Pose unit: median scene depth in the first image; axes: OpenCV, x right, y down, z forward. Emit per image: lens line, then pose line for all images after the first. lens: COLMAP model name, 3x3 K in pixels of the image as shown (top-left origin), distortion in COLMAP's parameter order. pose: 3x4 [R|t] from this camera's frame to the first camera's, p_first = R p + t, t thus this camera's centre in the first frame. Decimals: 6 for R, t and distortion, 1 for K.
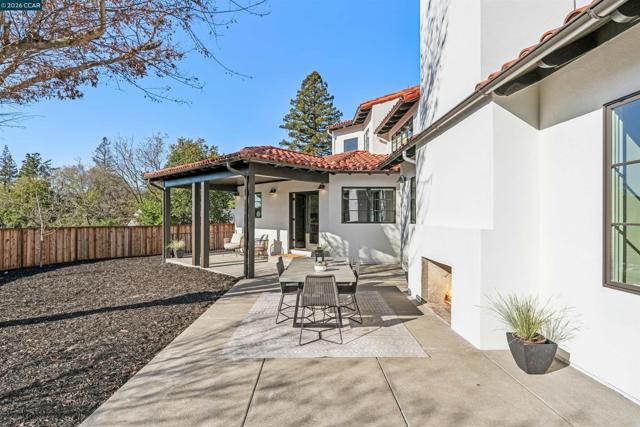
lens RADIAL K [[306.8, 0, 325.5], [0, 306.8, 225.4], [0, 0, 1]] dist [-0.018671, -0.001591]
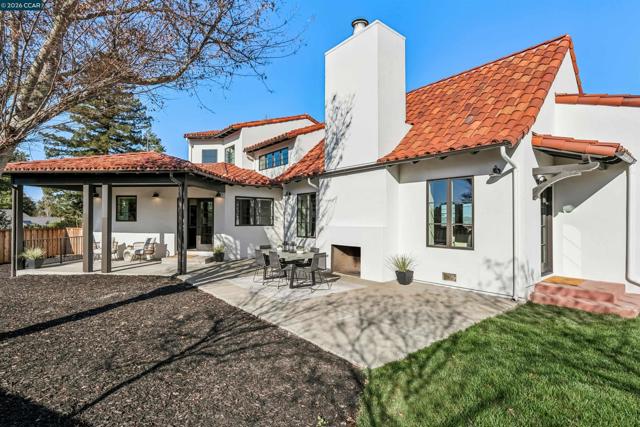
lens RADIAL K [[306.8, 0, 322.9], [0, 306.8, 219.0], [0, 0, 1]] dist [-0.018671, -0.001591]
pose [[0.796818, 0.009023, 0.604153, -0.400217], [0.012057, 0.999452, -0.030829, 0.006262], [-0.604100, 0.031850, 0.796272, -0.170165]]
